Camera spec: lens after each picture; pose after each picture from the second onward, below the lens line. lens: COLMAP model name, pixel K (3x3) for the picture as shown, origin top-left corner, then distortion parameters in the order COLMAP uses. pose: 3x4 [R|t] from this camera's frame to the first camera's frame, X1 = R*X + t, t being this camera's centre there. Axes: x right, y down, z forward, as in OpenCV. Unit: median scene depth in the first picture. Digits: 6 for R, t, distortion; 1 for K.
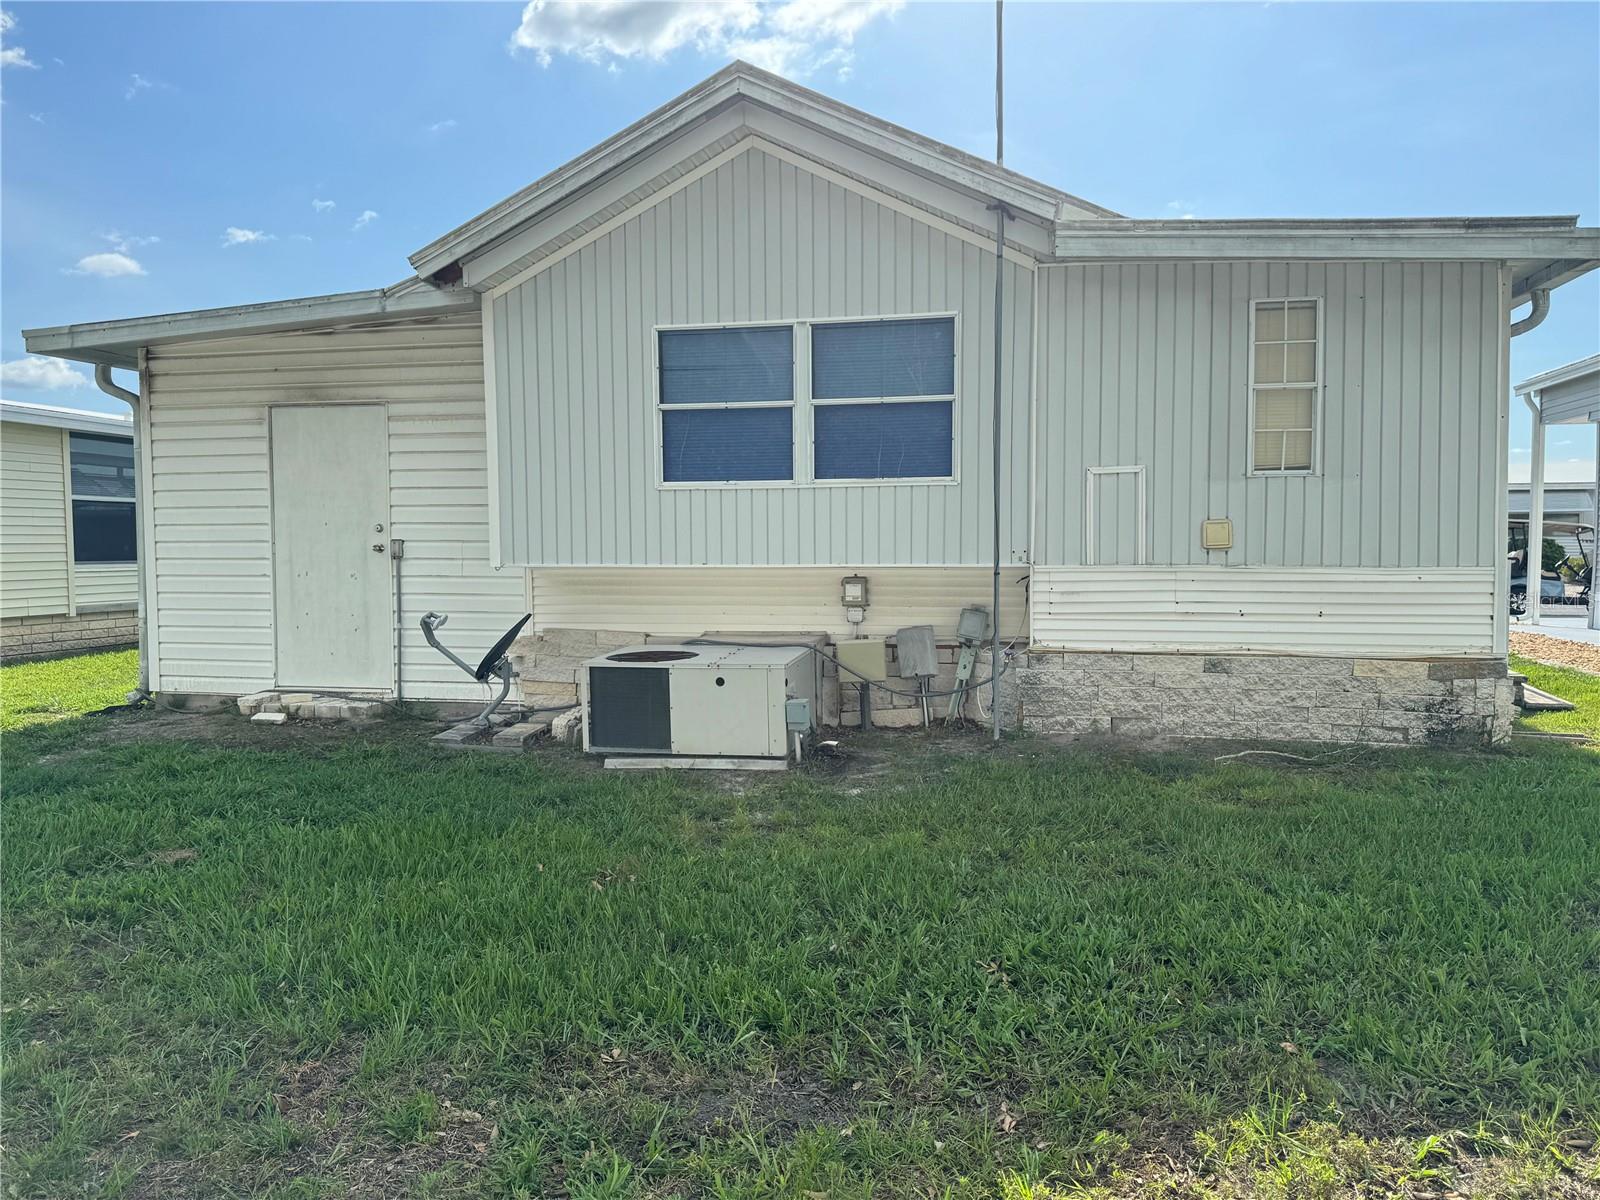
lens RADIAL K [[1162.0, 0, 801.6], [0, 1162.0, 602.8], [0, 0, 1]] dist [-0.006362, -0.002865]
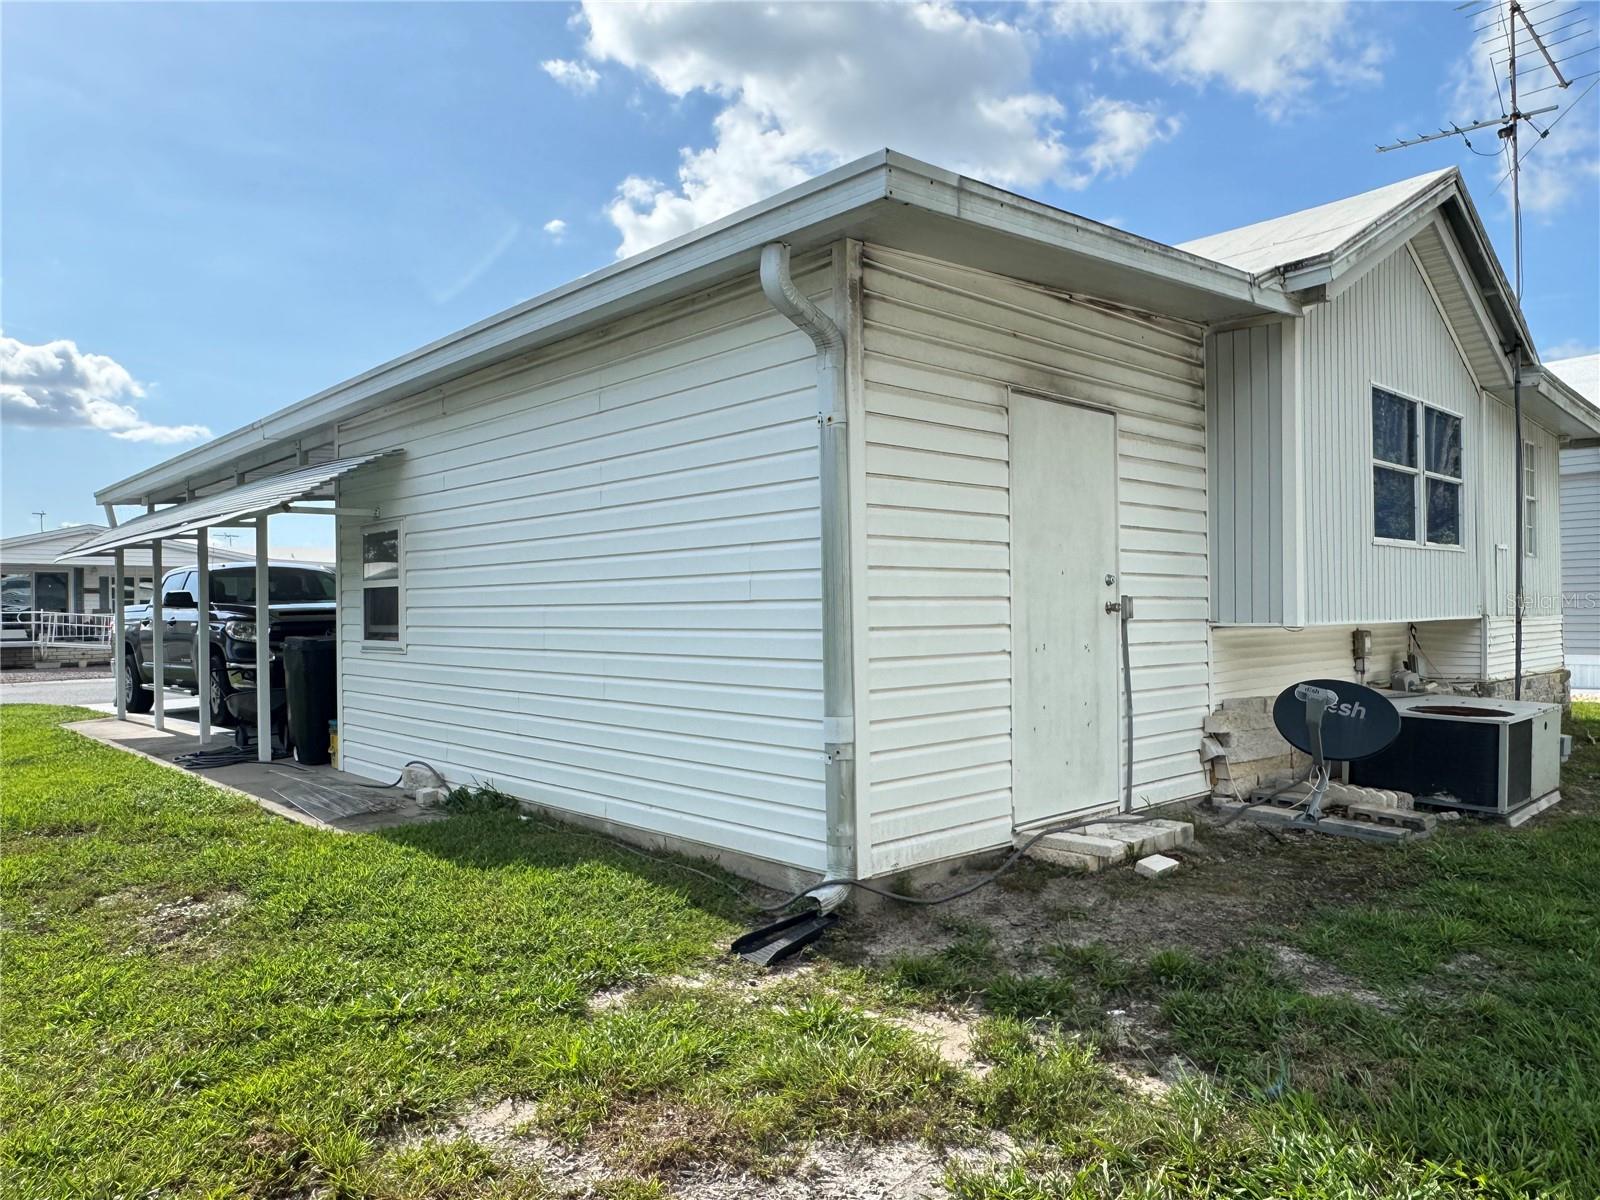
lens RADIAL K [[1086.5, 0, 800.0], [0, 1086.5, 601.1], [0, 0, 1]] dist [-0.004054, 0.000434]
pose [[0.589324, 0.002684, 0.807892, -1.023931], [0.055200, 0.997524, -0.043580, -0.031981], [-0.806009, 0.070278, 0.587717, 0.754088]]
